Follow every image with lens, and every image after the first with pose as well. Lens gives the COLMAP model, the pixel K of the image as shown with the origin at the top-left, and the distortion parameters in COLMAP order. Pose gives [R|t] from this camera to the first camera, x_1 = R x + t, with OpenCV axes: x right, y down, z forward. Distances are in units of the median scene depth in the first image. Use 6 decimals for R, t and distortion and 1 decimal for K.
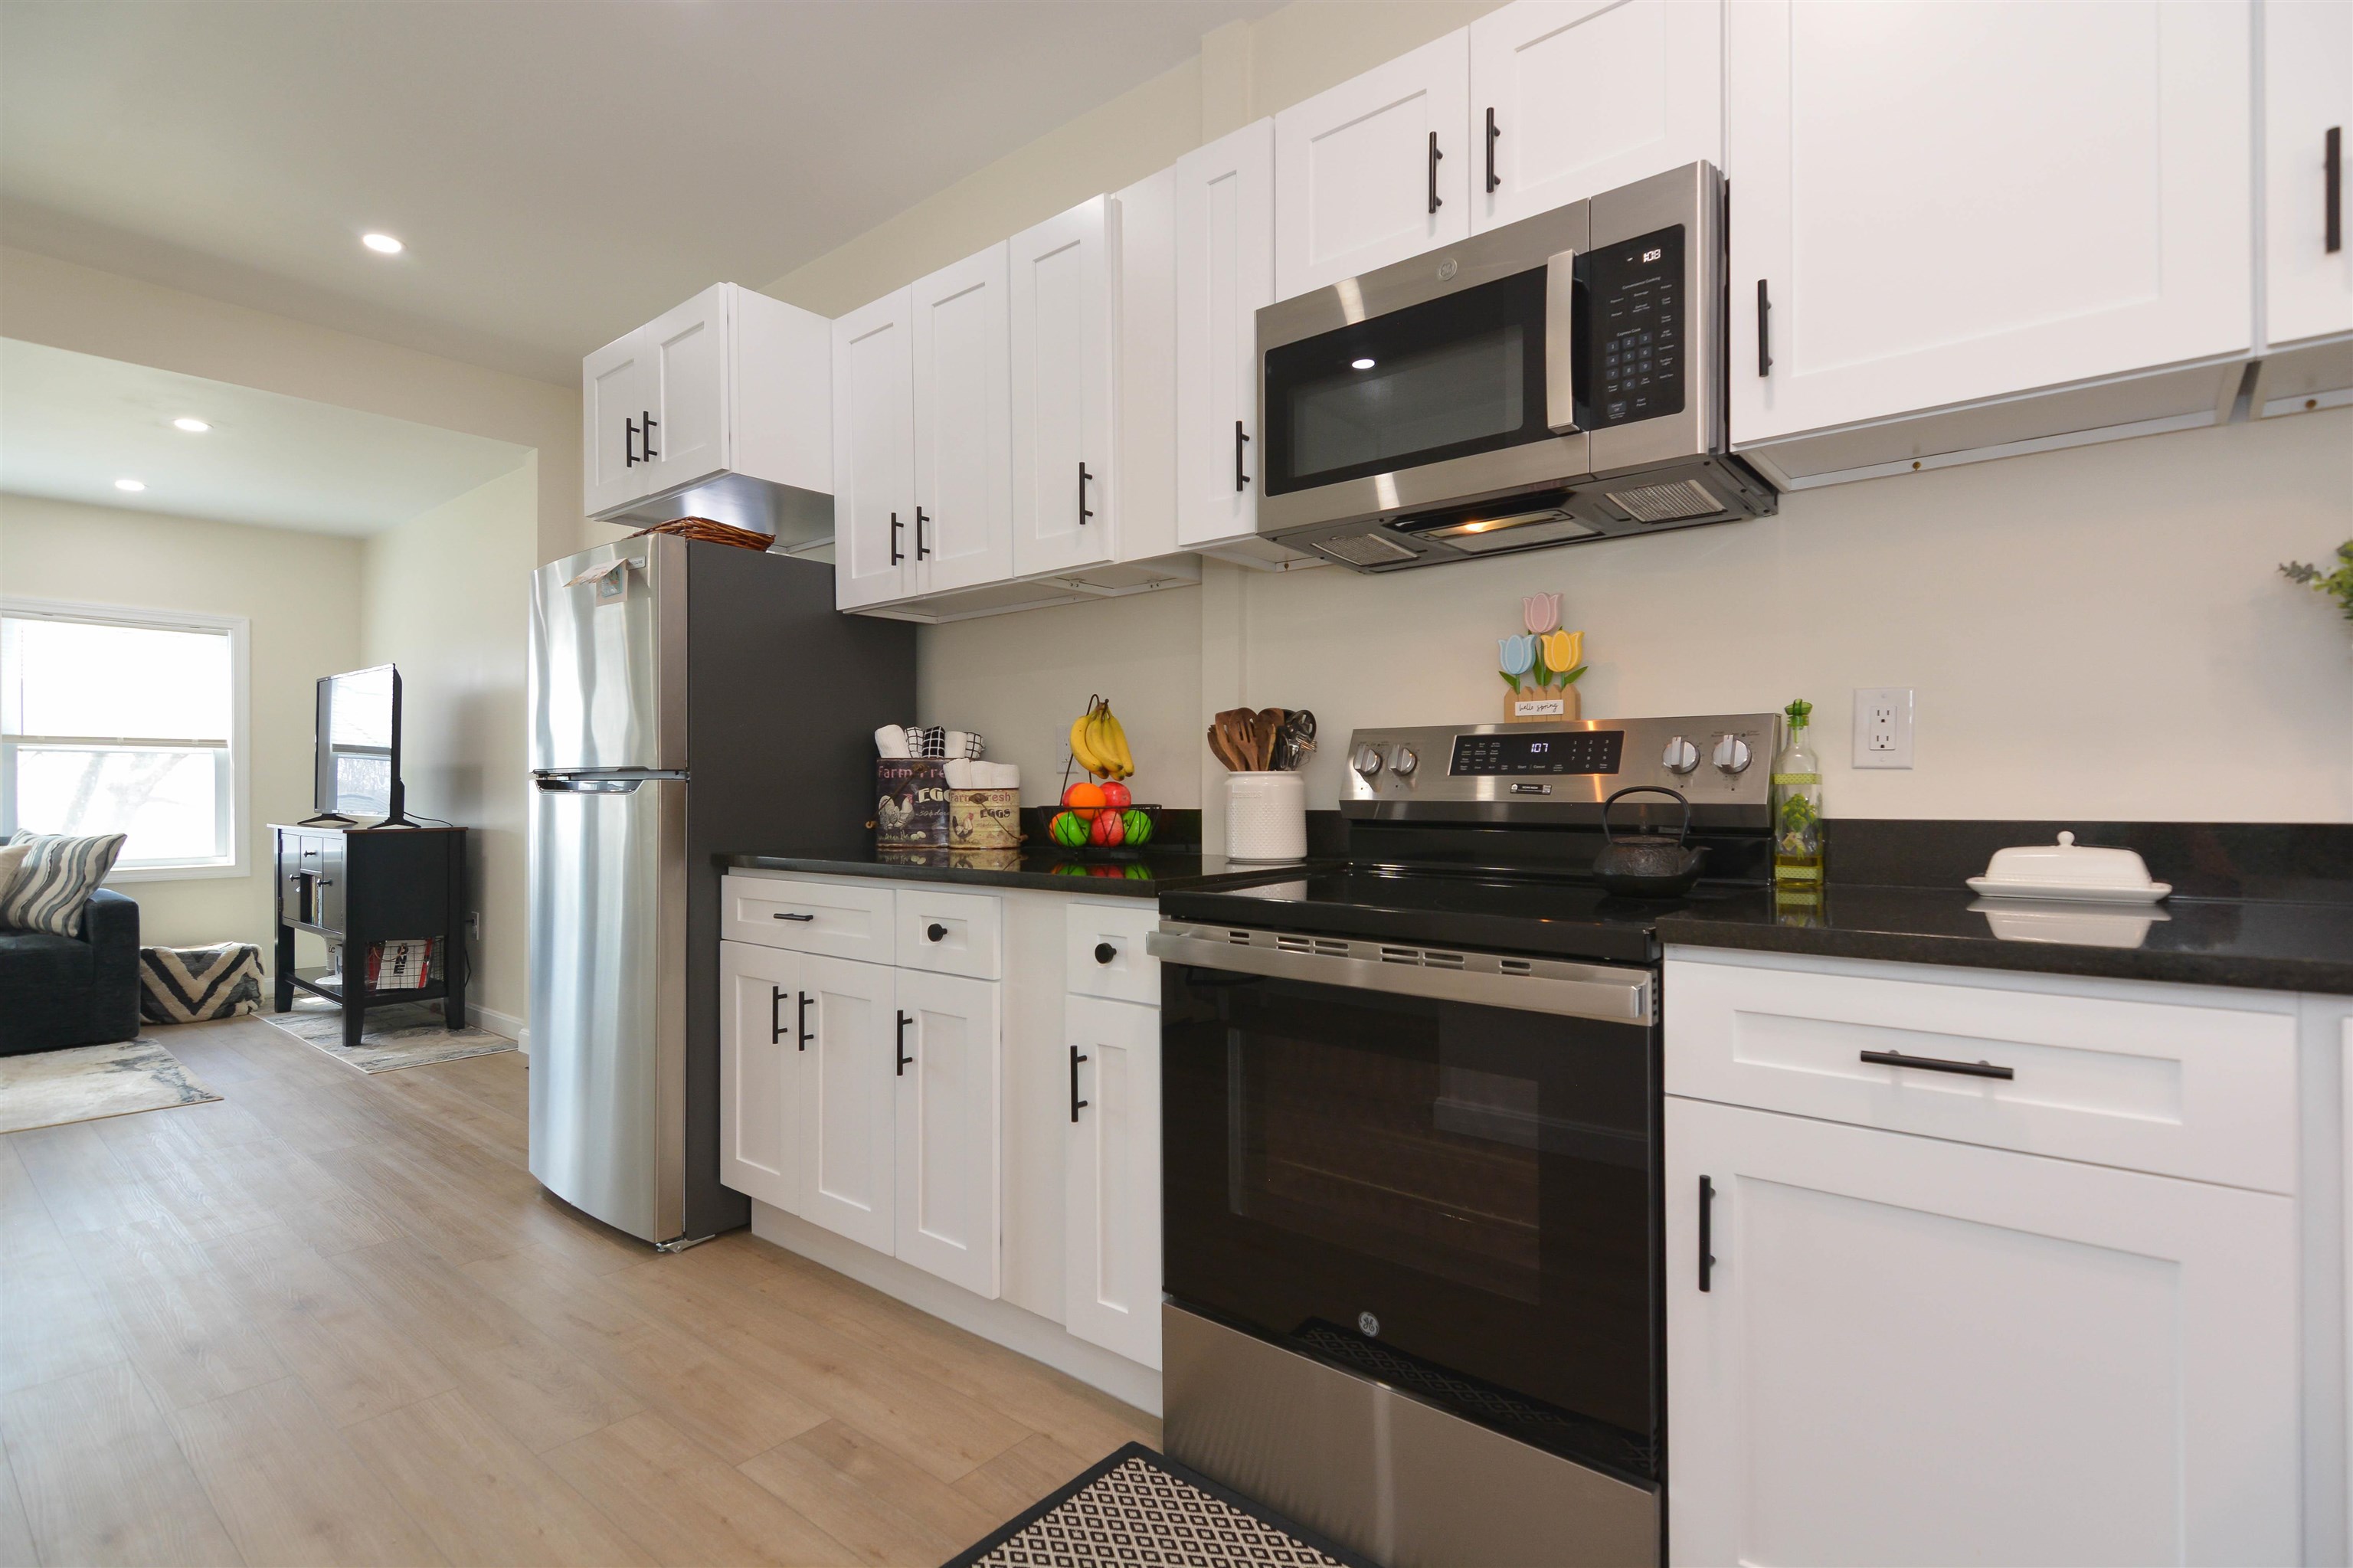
lens RADIAL K [[1122.4, 0, 1192.3], [0, 1122.4, 786.5], [0, 0, 1]] dist [0.012739, -0.005463]
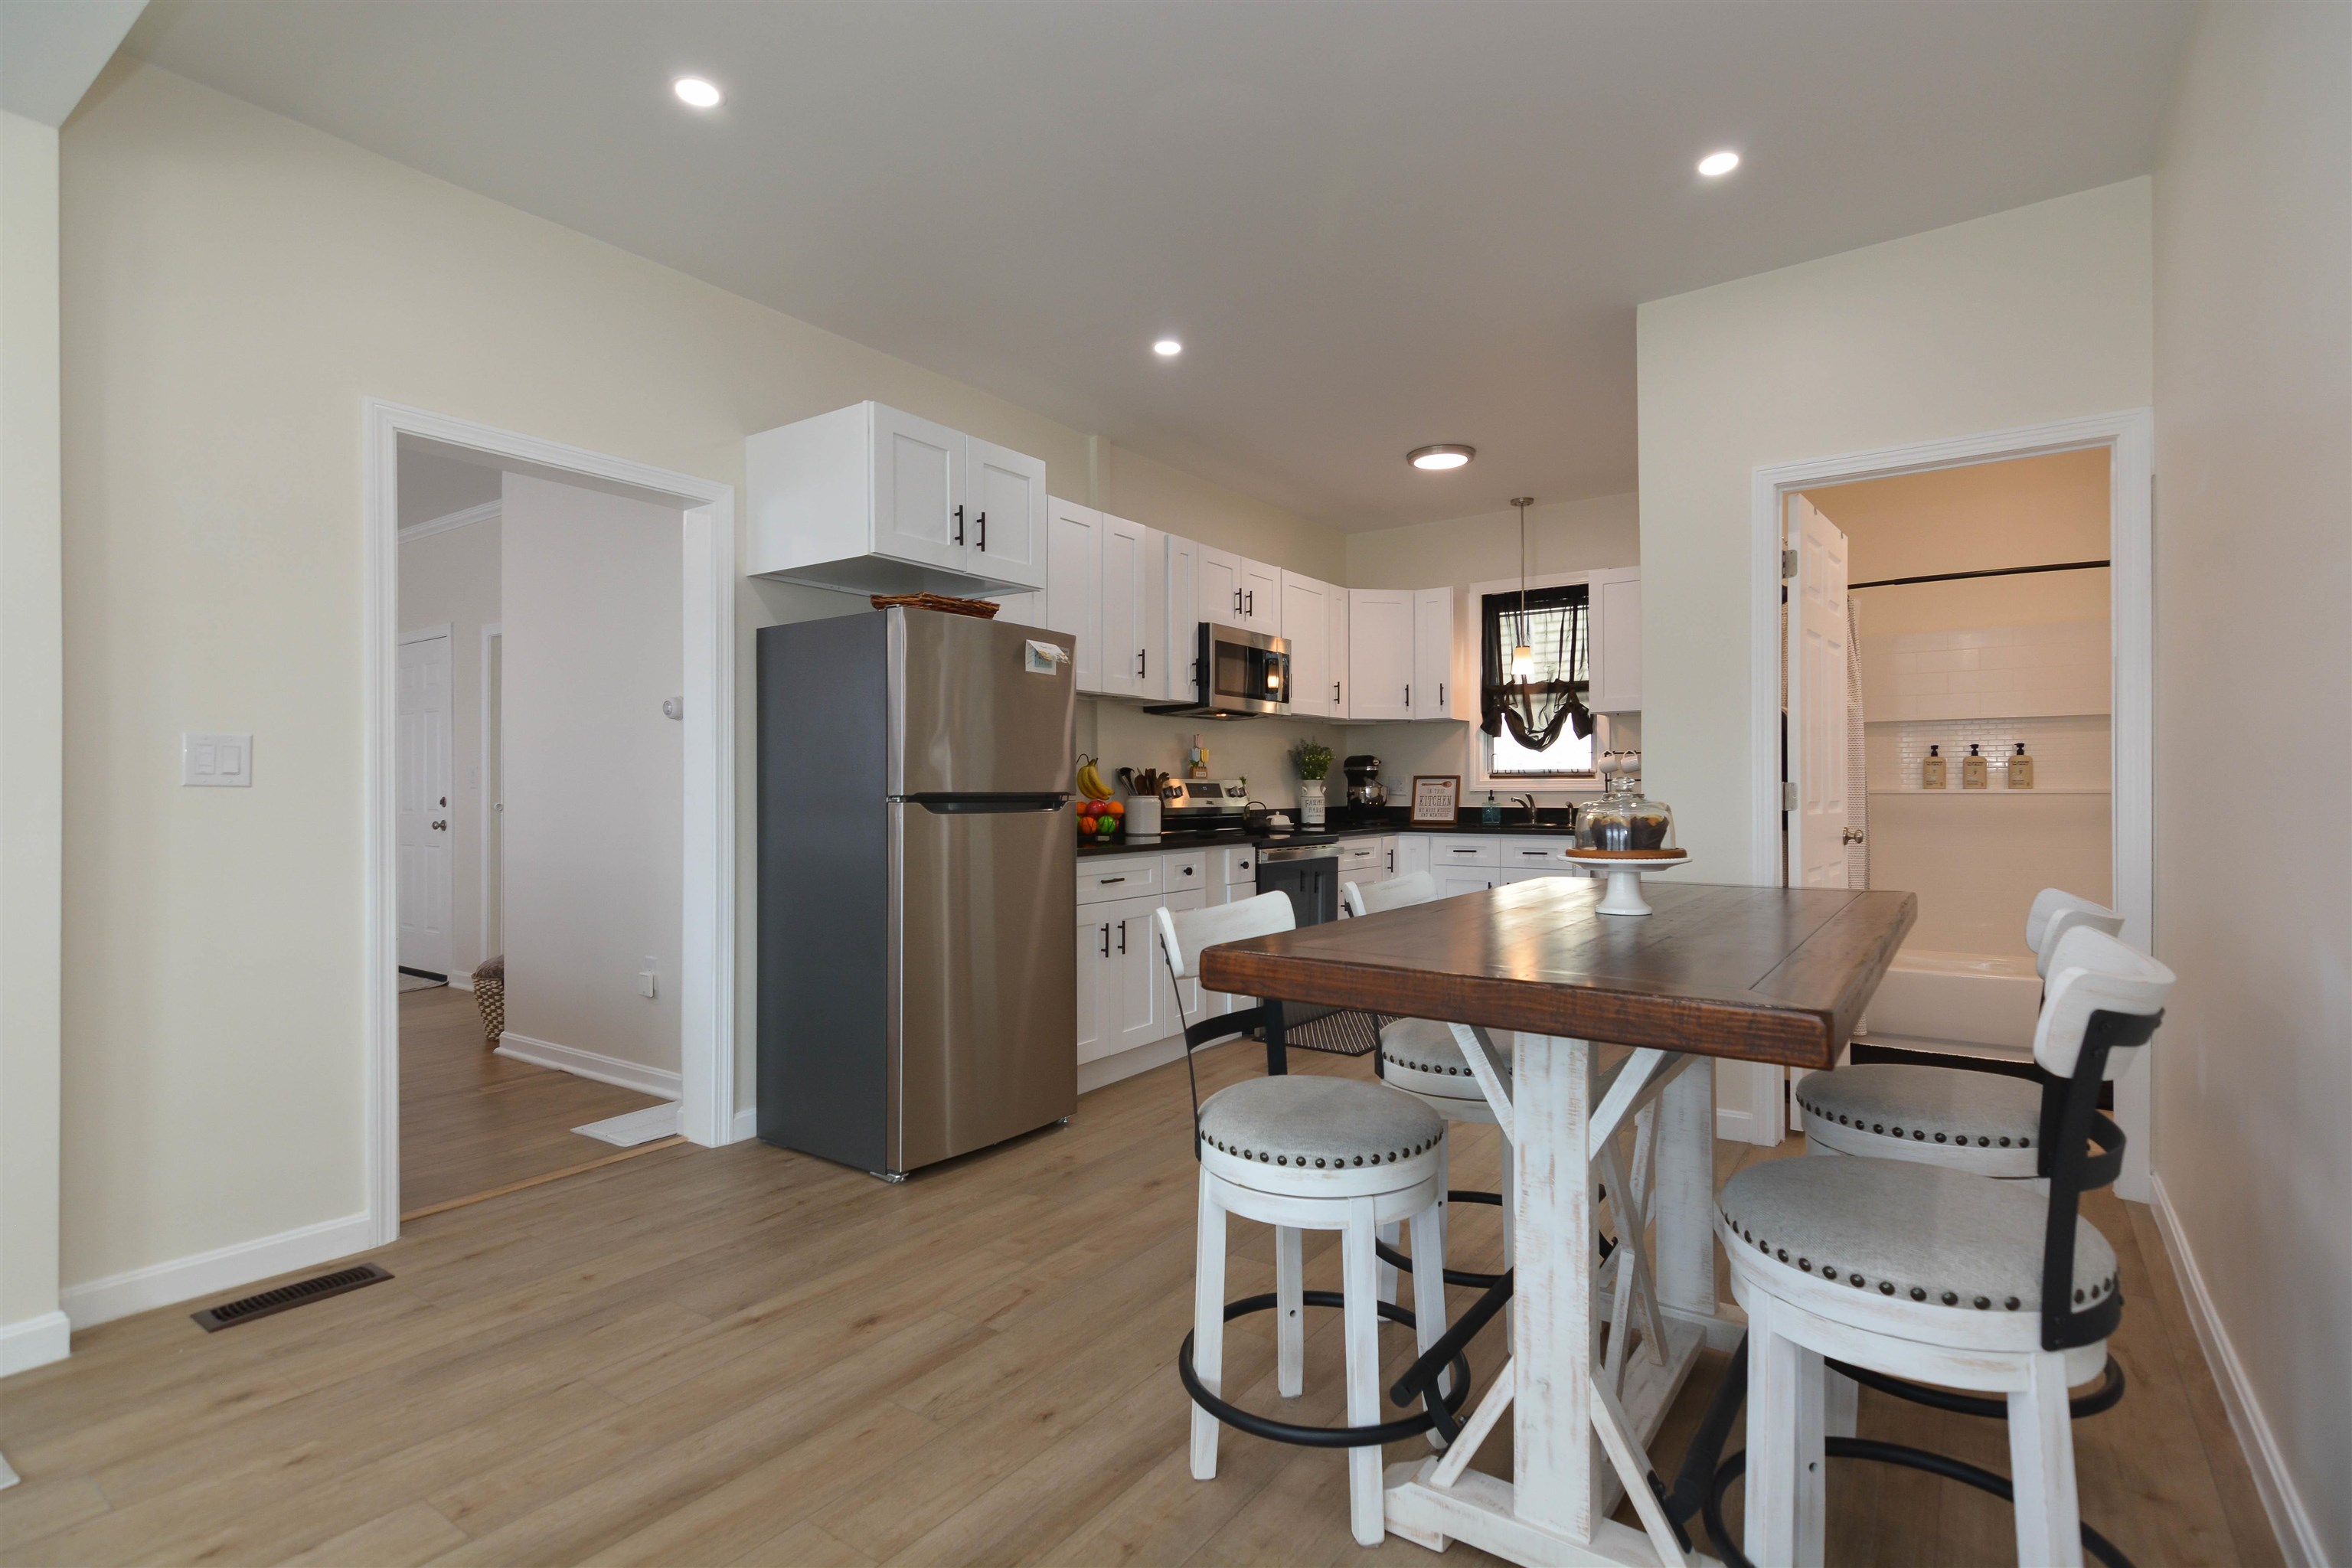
lens RADIAL K [[1121.9, 0, 1194.6], [0, 1121.9, 786.9], [0, 0, 1]] dist [0.012739, -0.005463]
pose [[-0.083560, 0.003992, 0.996495, -2.434838], [-0.002868, 0.999987, -0.004246, -0.024077], [-0.996499, -0.003213, -0.083548, 1.196453]]
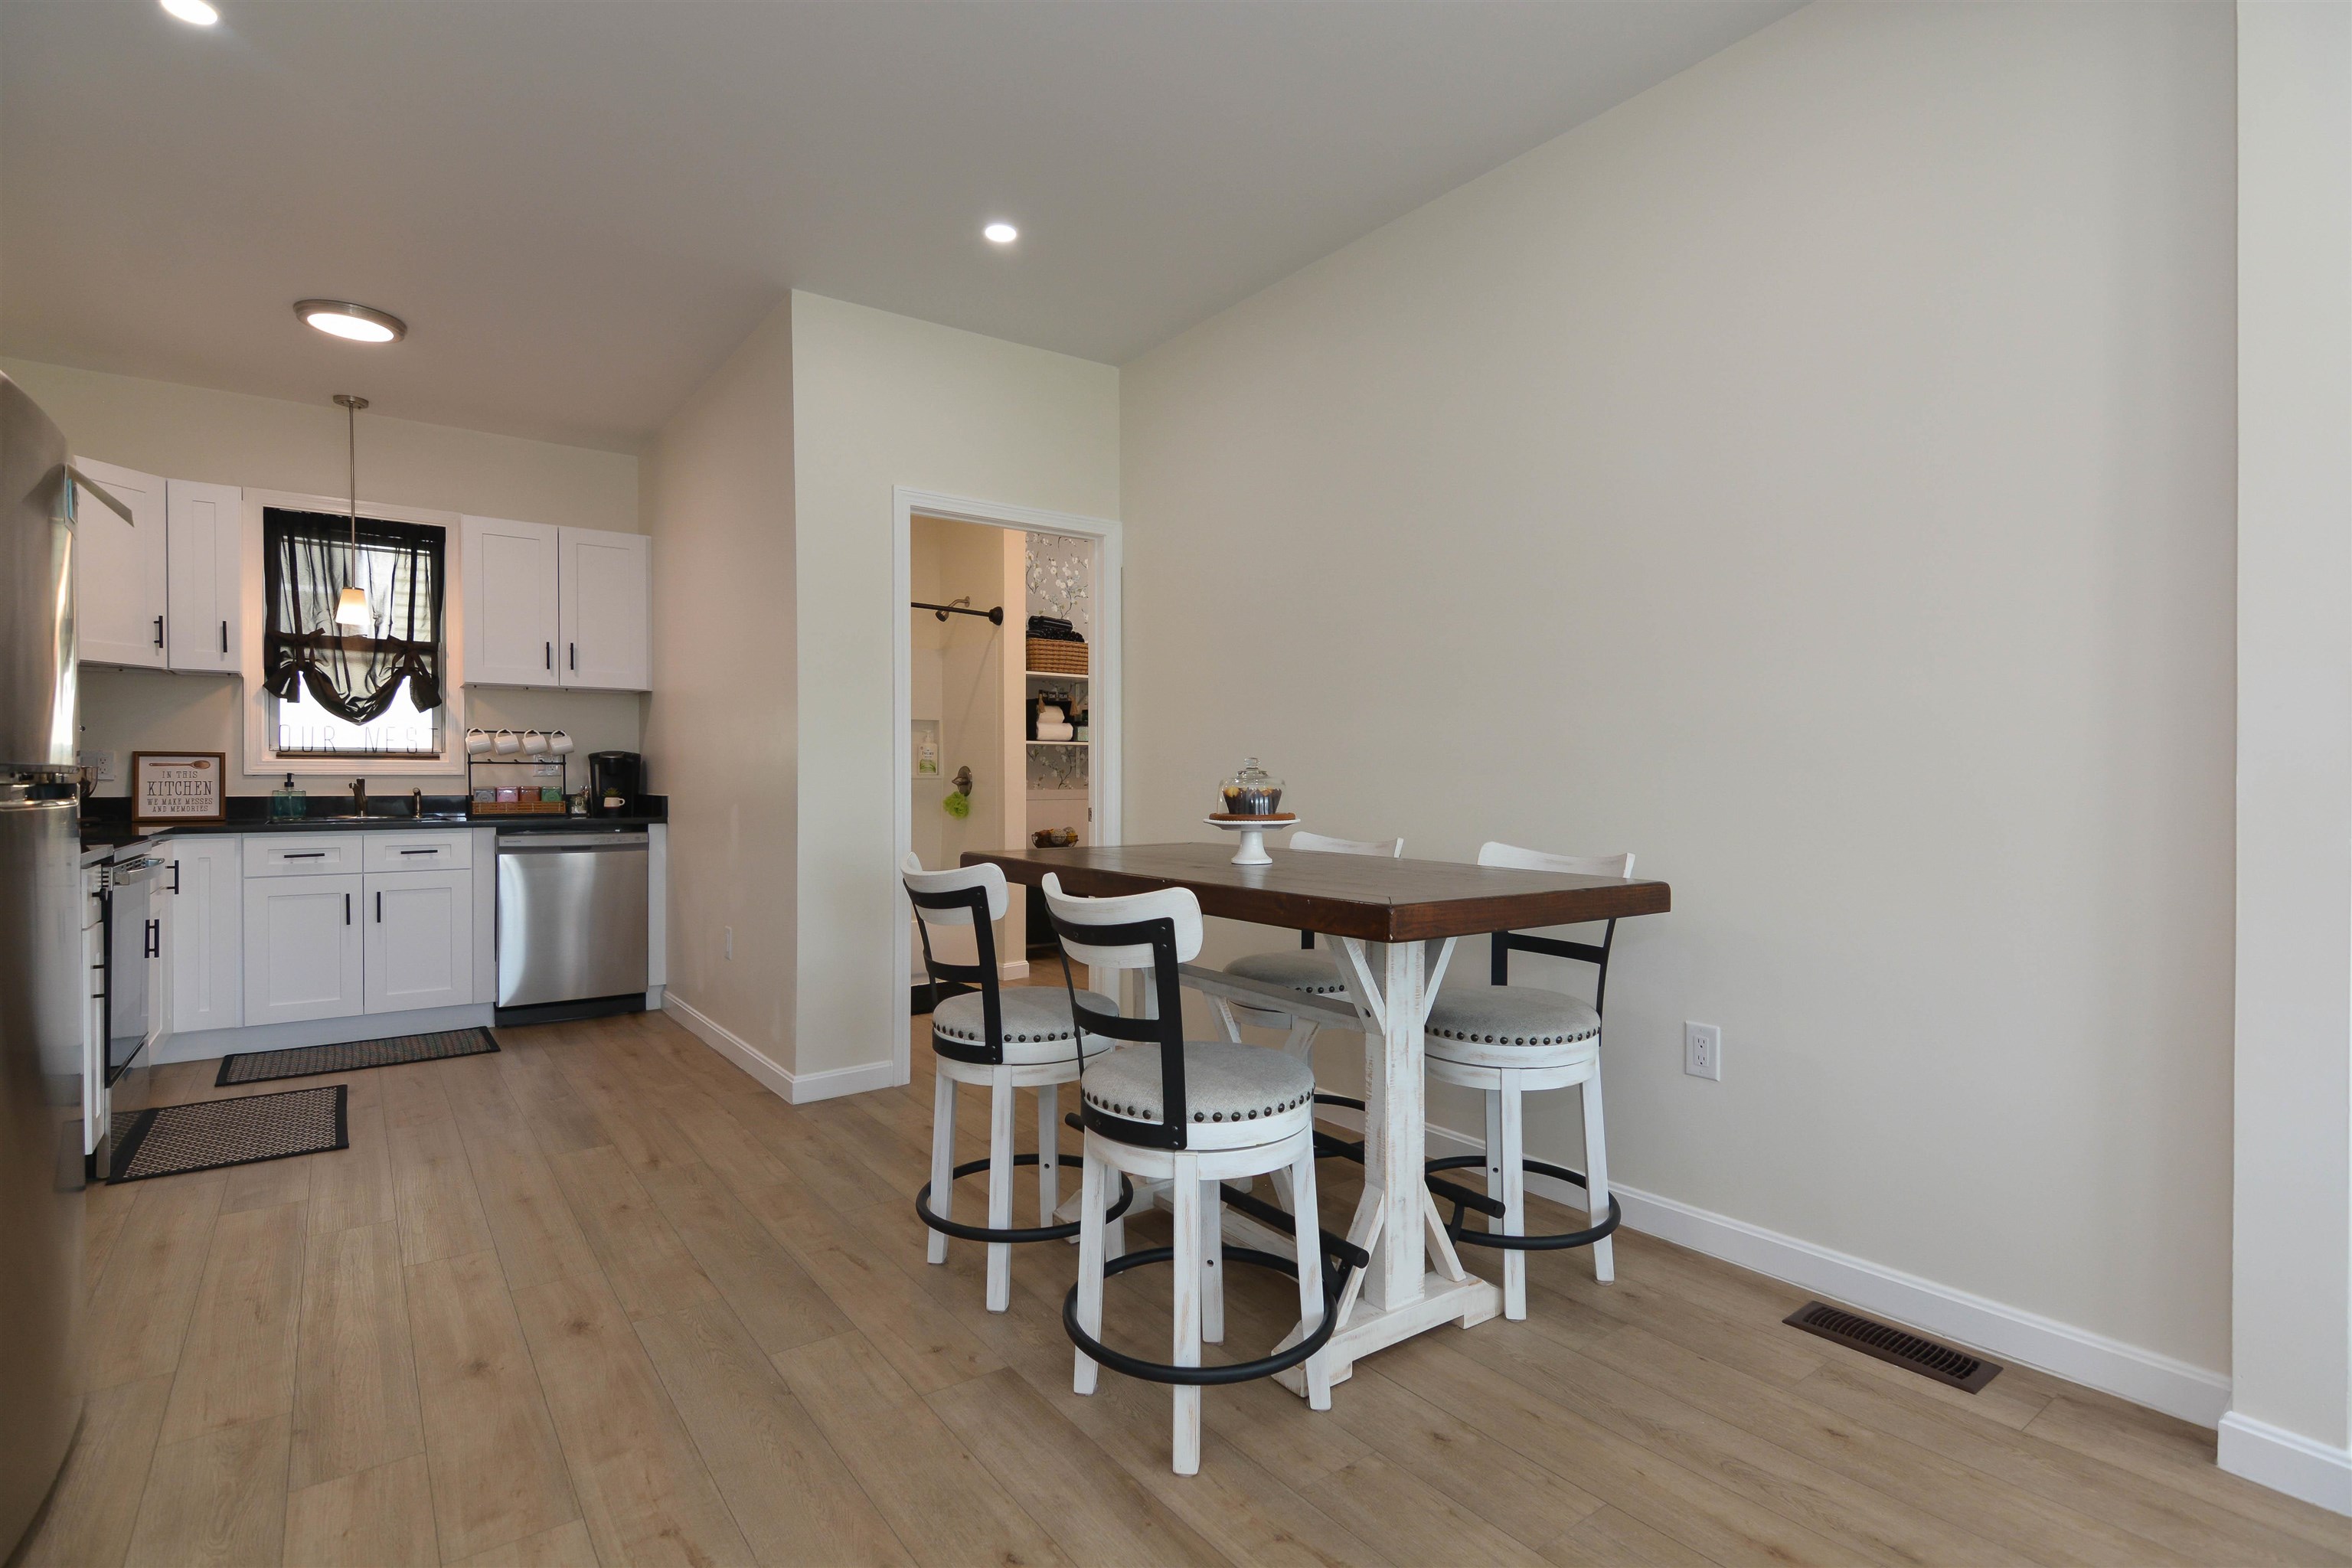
lens RADIAL K [[1121.9, 0, 1184.2], [0, 1121.9, 790.0], [0, 0, 1]] dist [0.012739, -0.005463]
pose [[-0.971023, -0.001992, 0.238977, -1.743228], [-0.000972, 0.999990, 0.004386, -0.008158], [-0.238983, 0.004027, -0.971015, 1.954045]]
